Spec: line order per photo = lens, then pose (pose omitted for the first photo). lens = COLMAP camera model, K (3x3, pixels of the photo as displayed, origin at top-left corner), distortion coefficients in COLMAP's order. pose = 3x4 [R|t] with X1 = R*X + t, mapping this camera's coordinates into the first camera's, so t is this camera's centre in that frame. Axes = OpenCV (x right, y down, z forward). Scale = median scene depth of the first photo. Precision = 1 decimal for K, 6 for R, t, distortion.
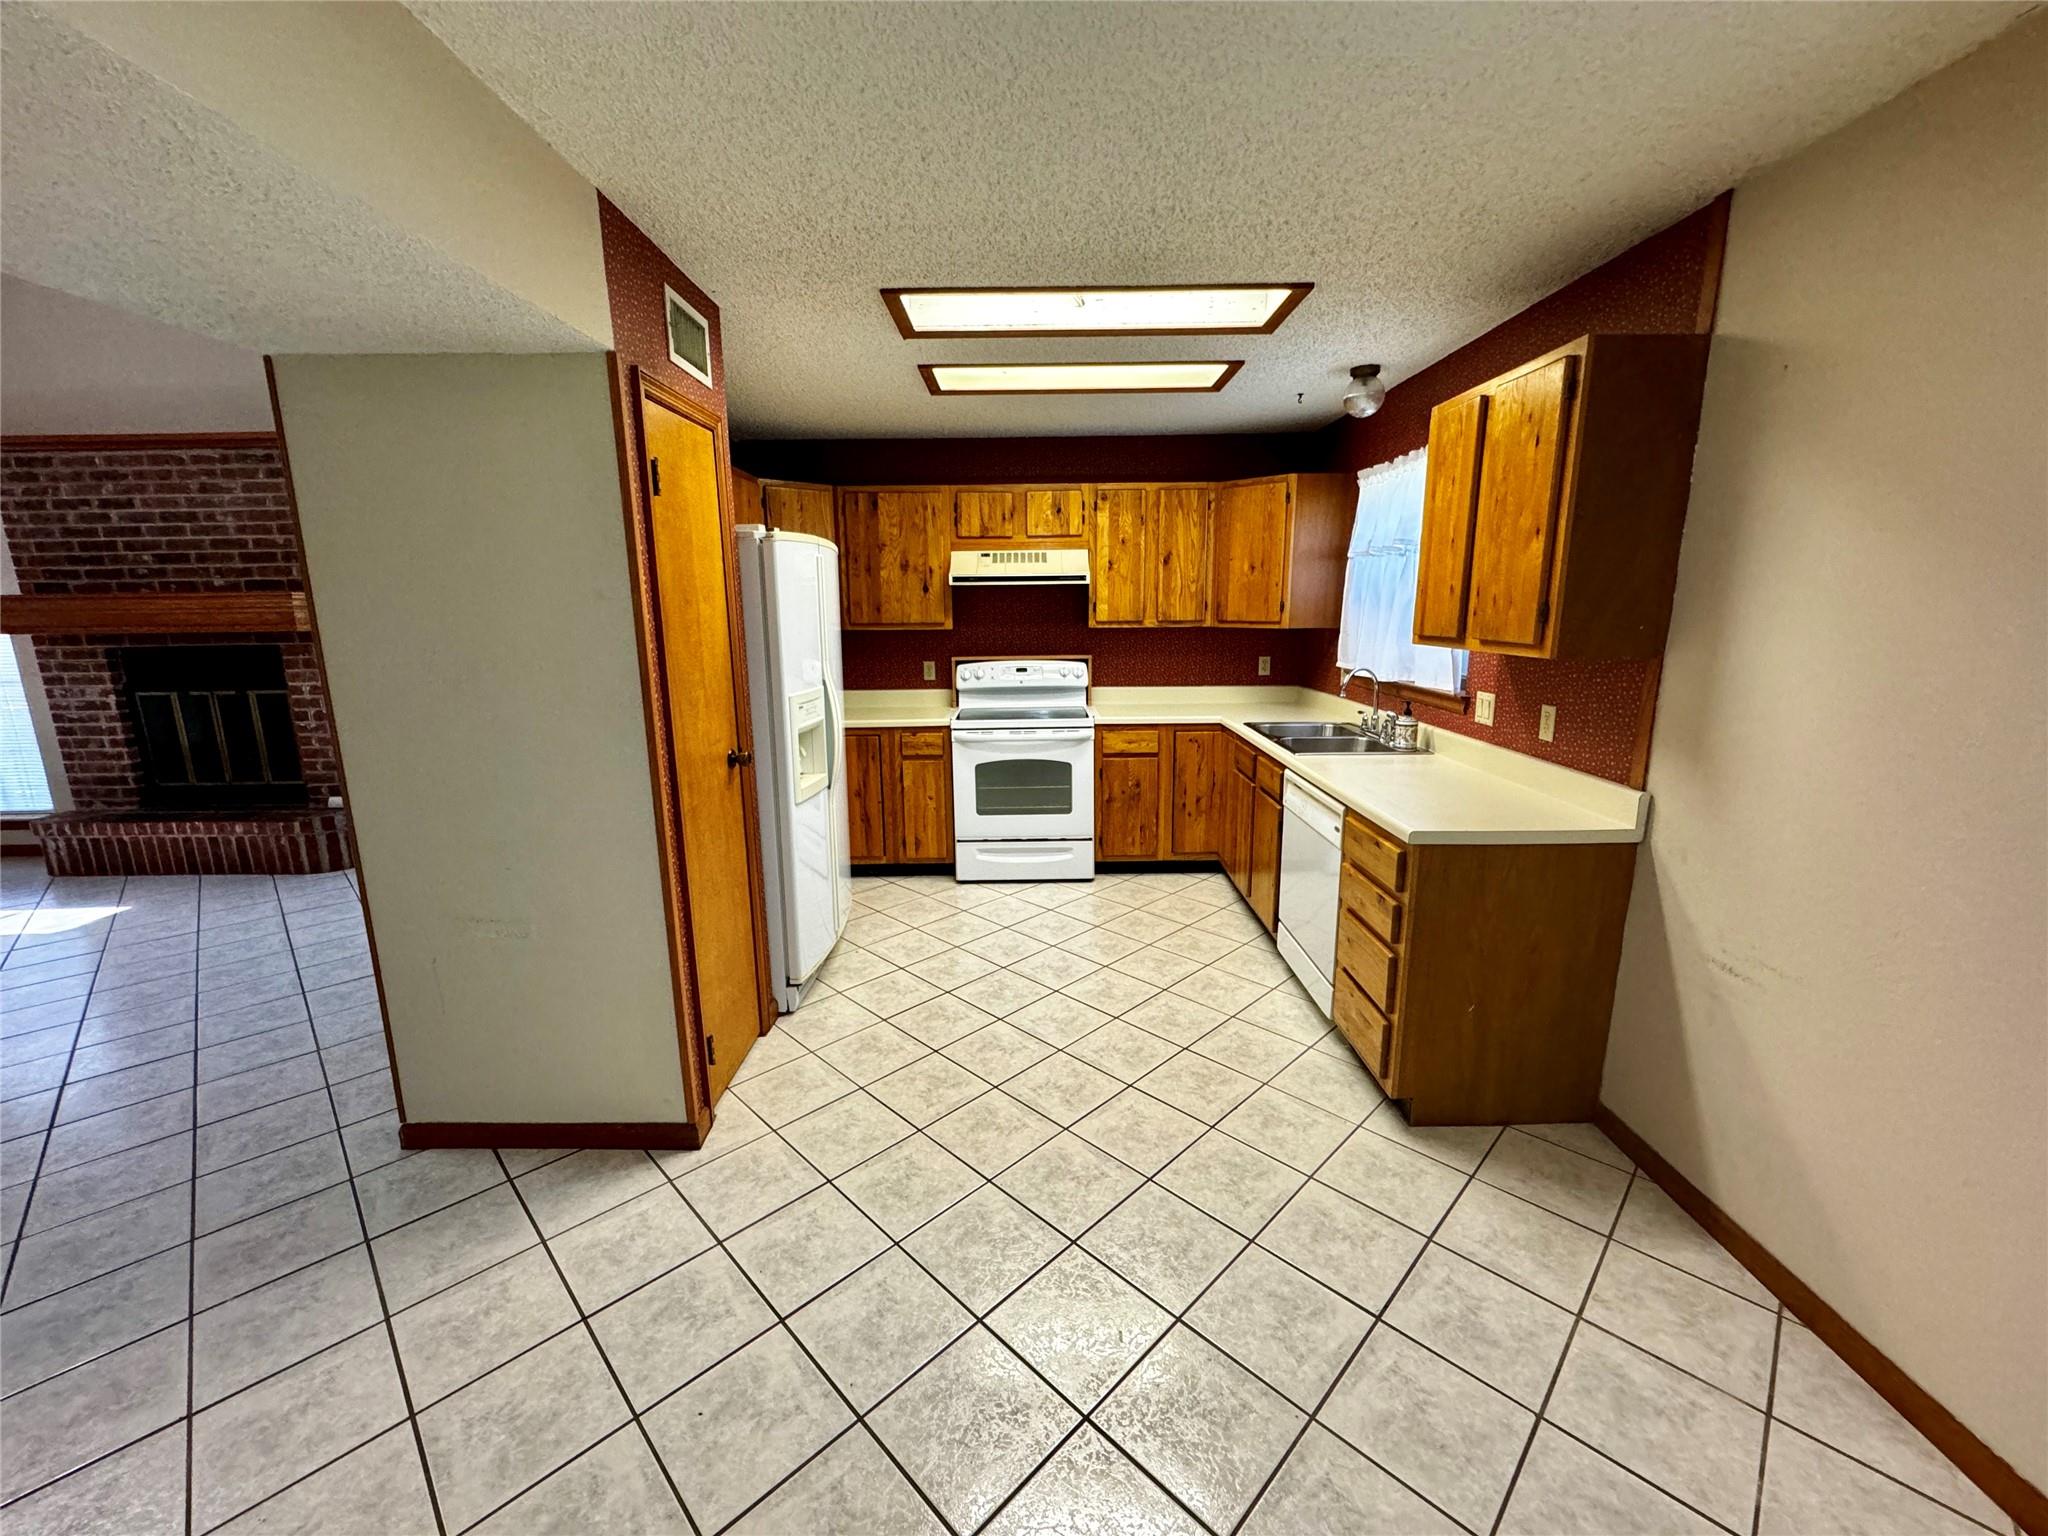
lens RADIAL K [[817.3, 0, 1021.7], [0, 817.3, 769.8], [0, 0, 1]] dist [-0.001137, 0.000483]
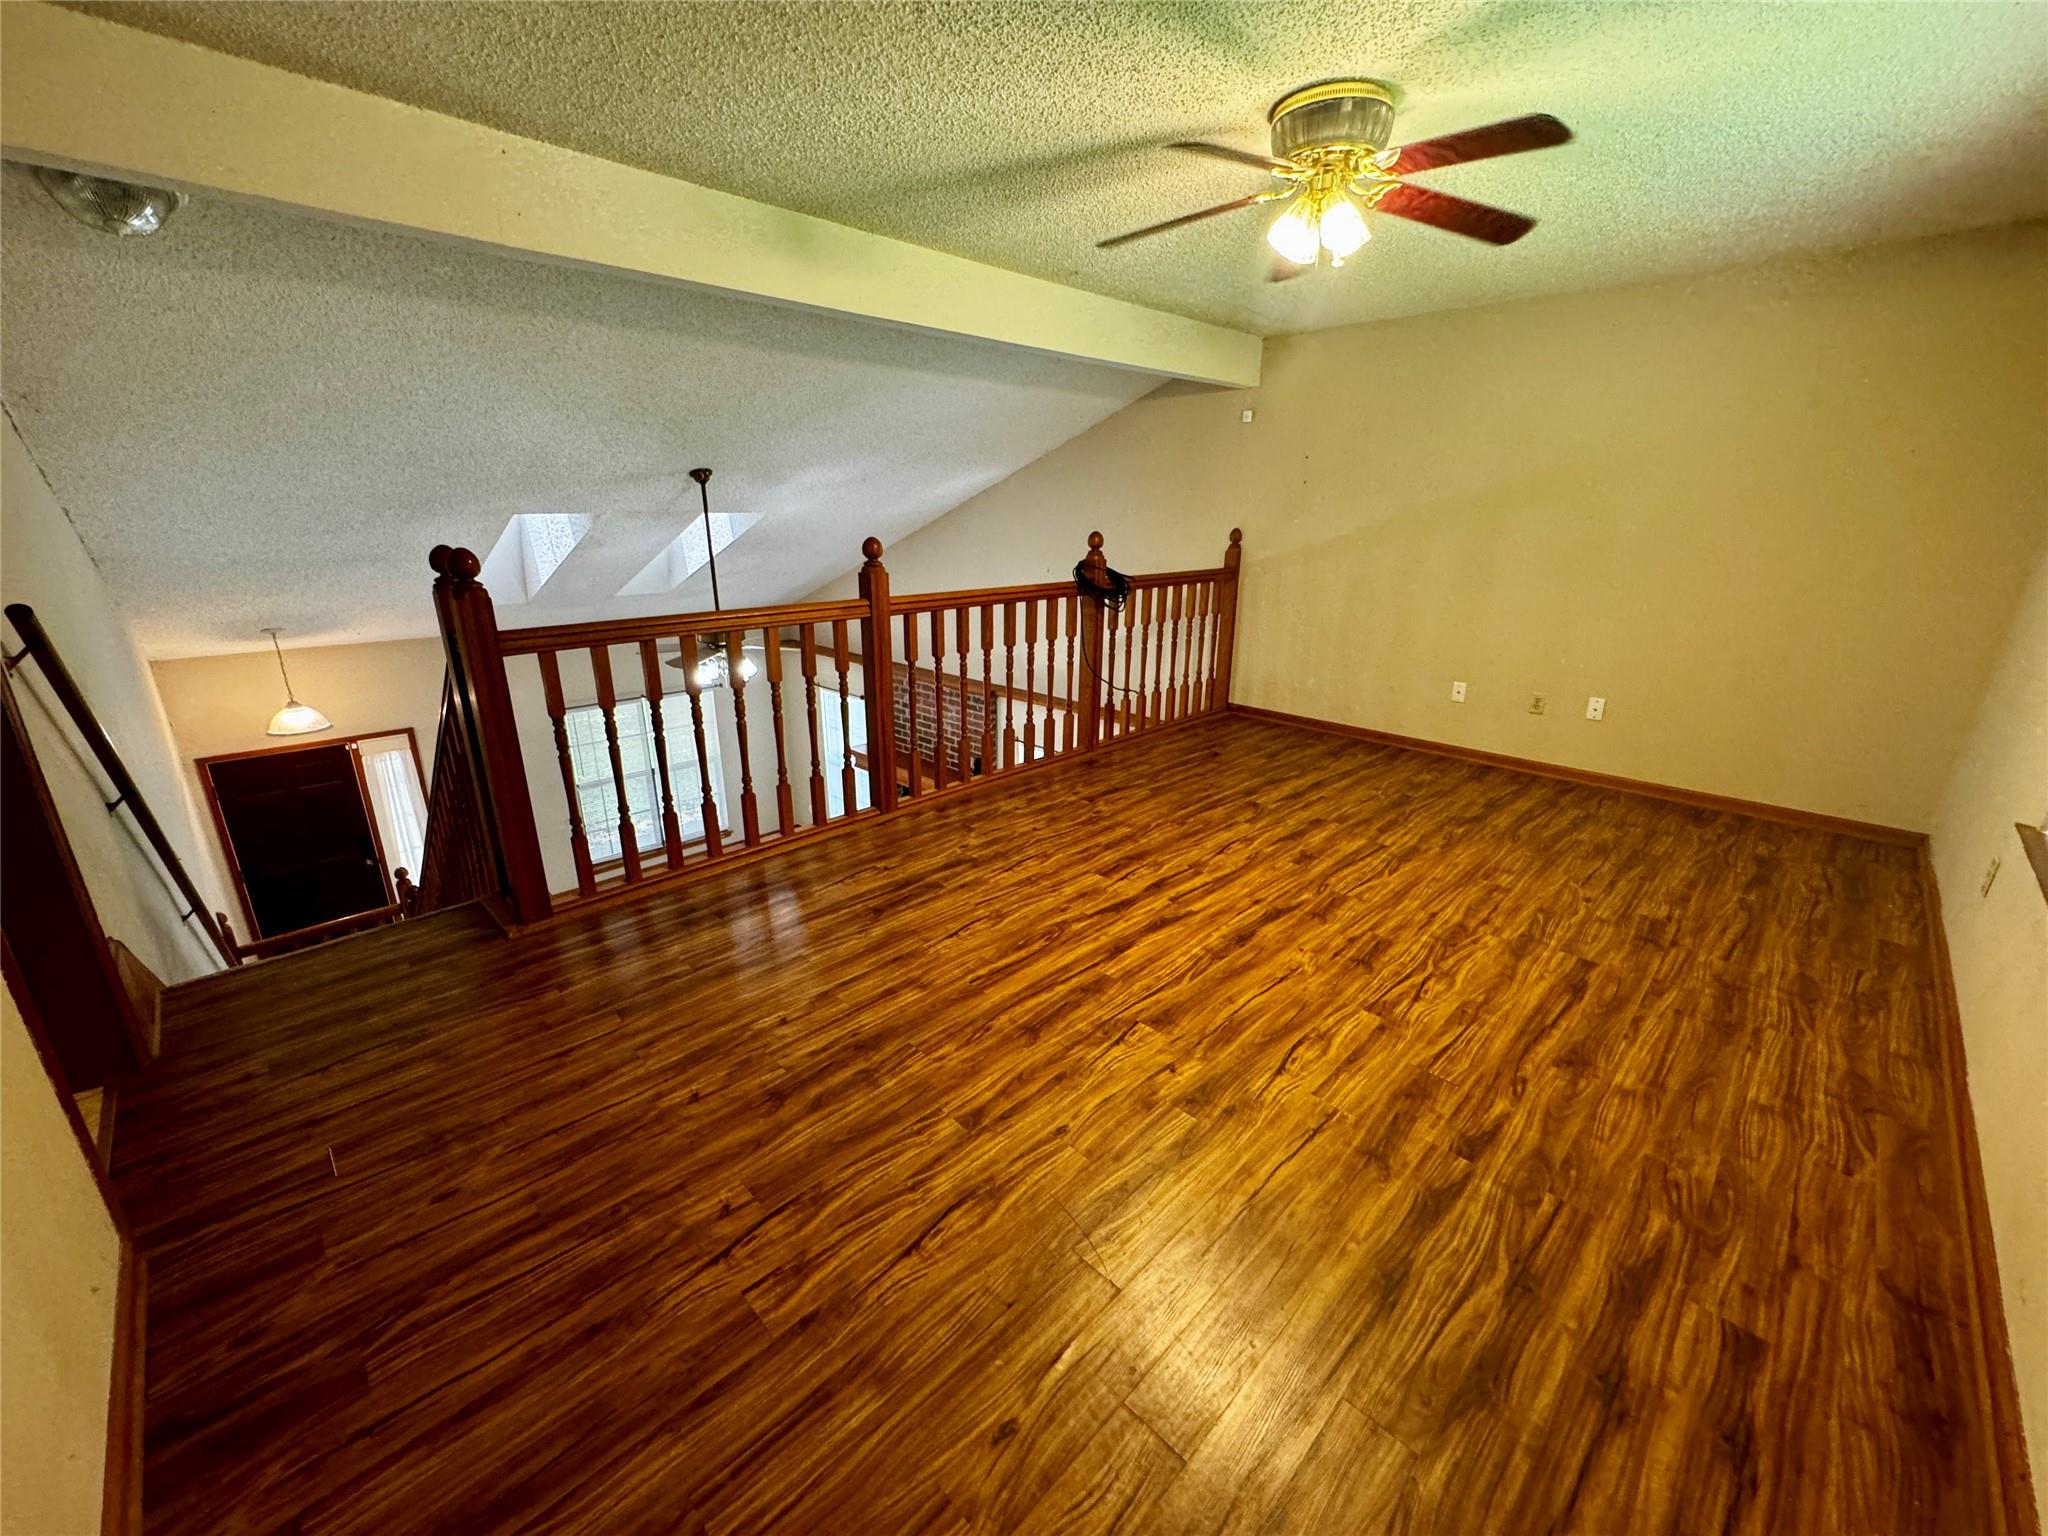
lens RADIAL K [[817.3, 0, 1021.3], [0, 817.3, 770.4], [0, 0, 1]] dist [-0.001137, 0.000483]
pose [[0.709800, 0.229921, -0.665823, 0.277967], [-0.152694, 0.972977, 0.173208, -0.537396], [0.687655, -0.021276, 0.725726, -0.120455]]
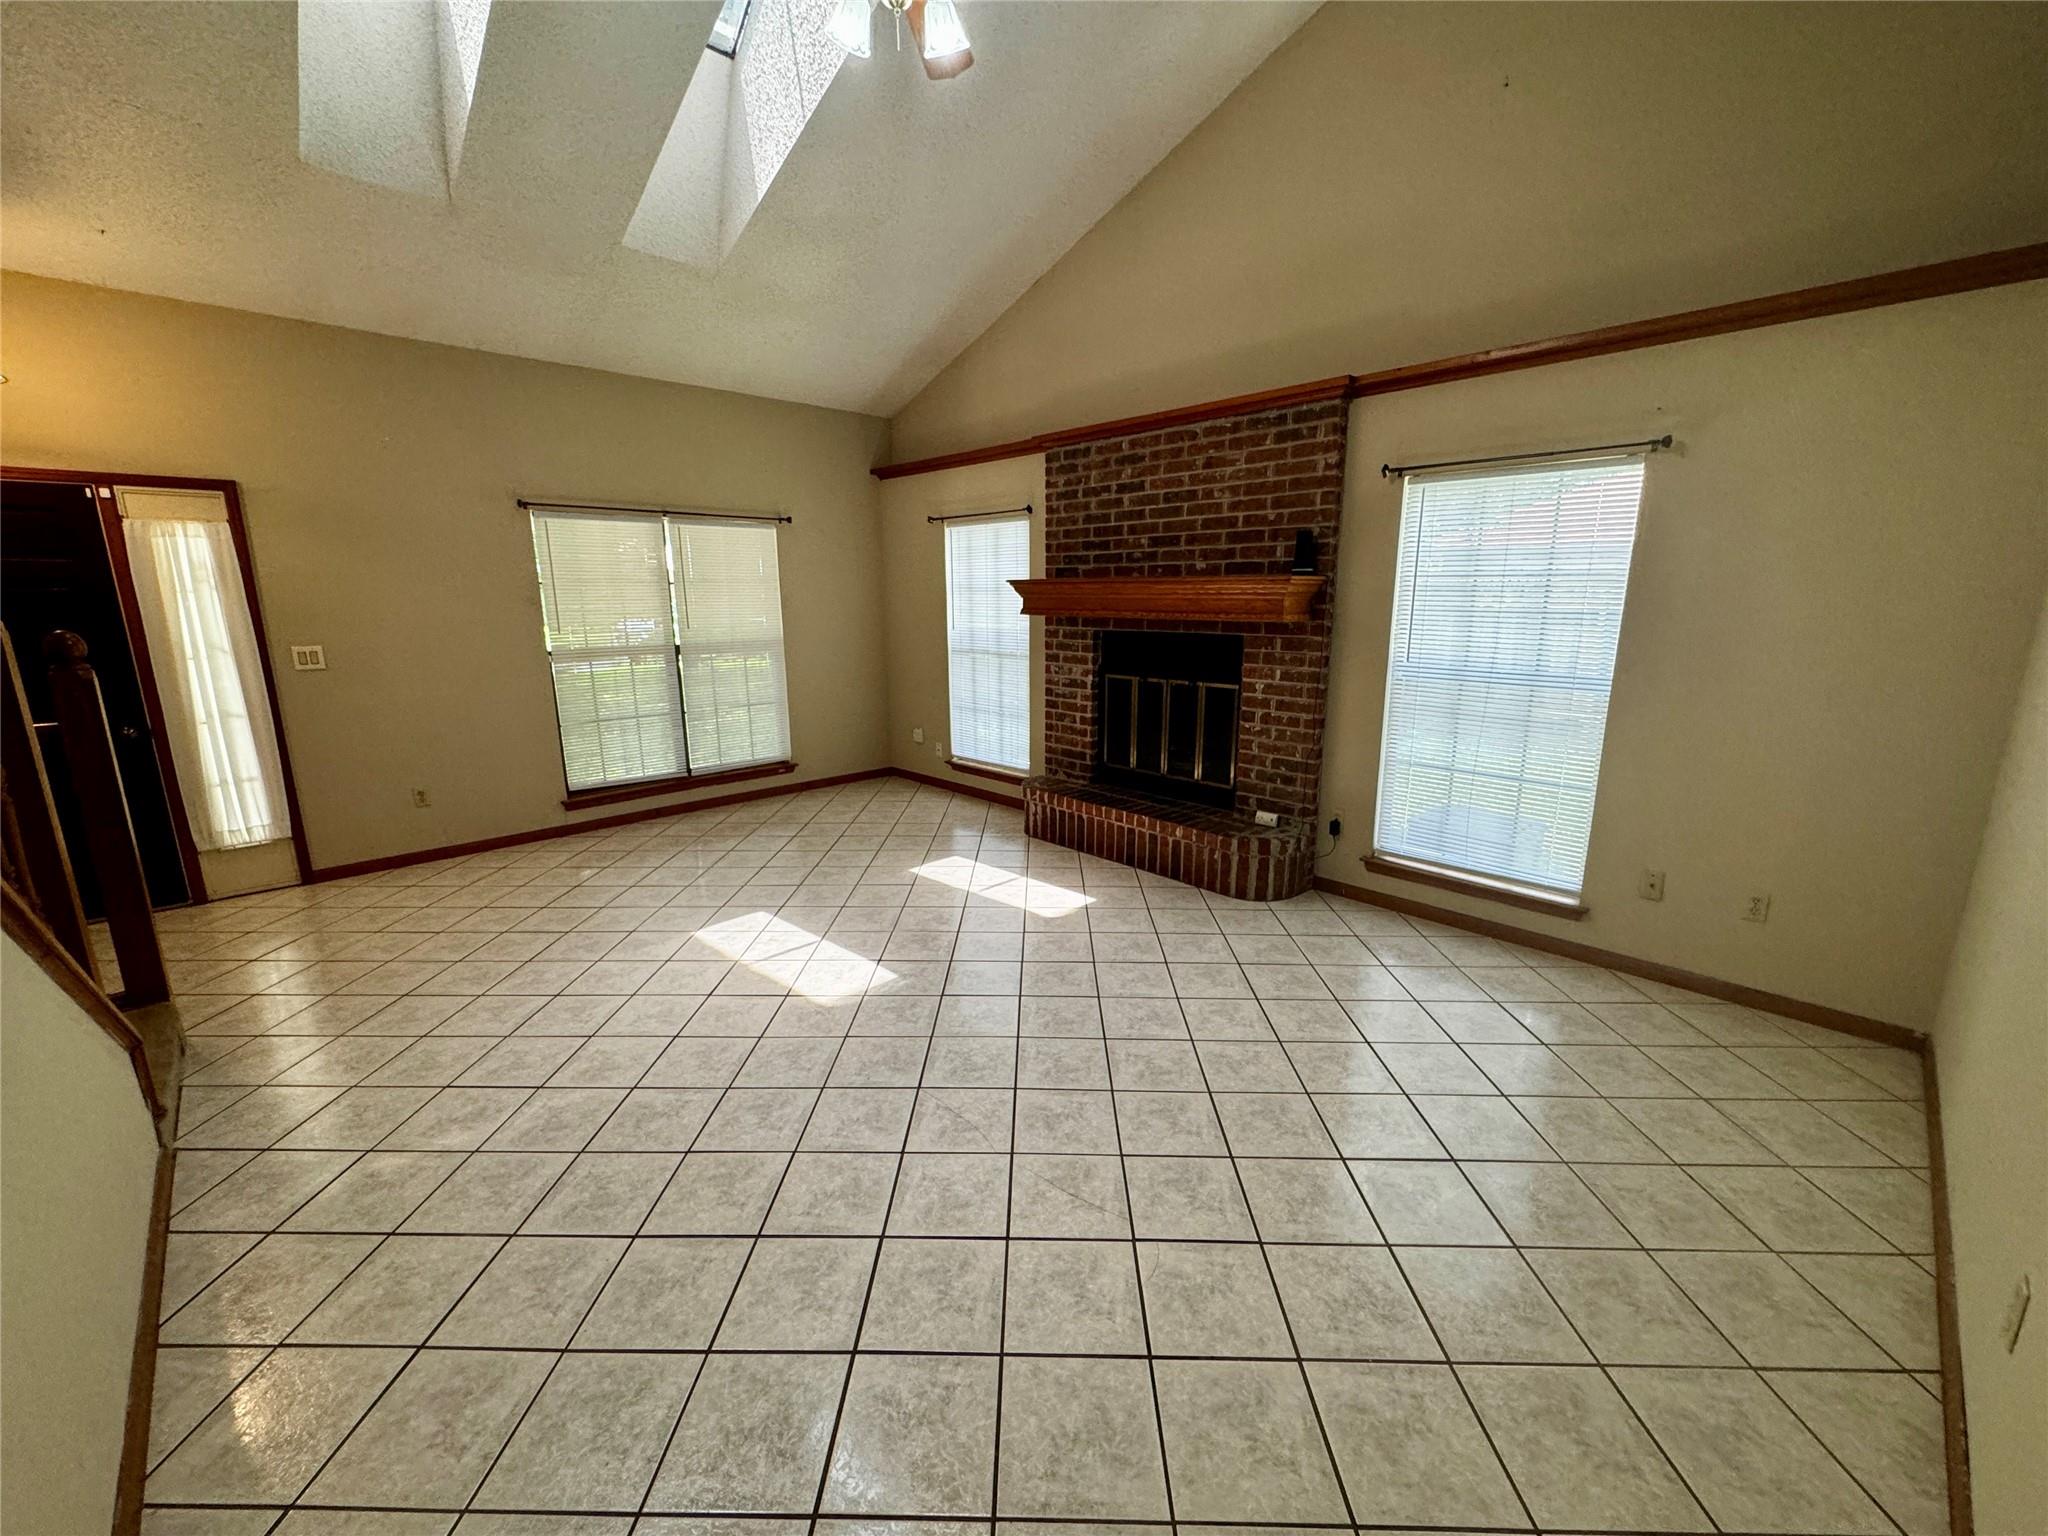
lens RADIAL K [[817.3, 0, 1021.2], [0, 817.3, 769.0], [0, 0, 1]] dist [-0.001137, 0.000483]
pose [[0.696070, 0.162601, -0.699320, -0.448073], [-0.148279, 0.985576, 0.081569, -0.047975], [0.702496, 0.046916, 0.710140, 0.212461]]
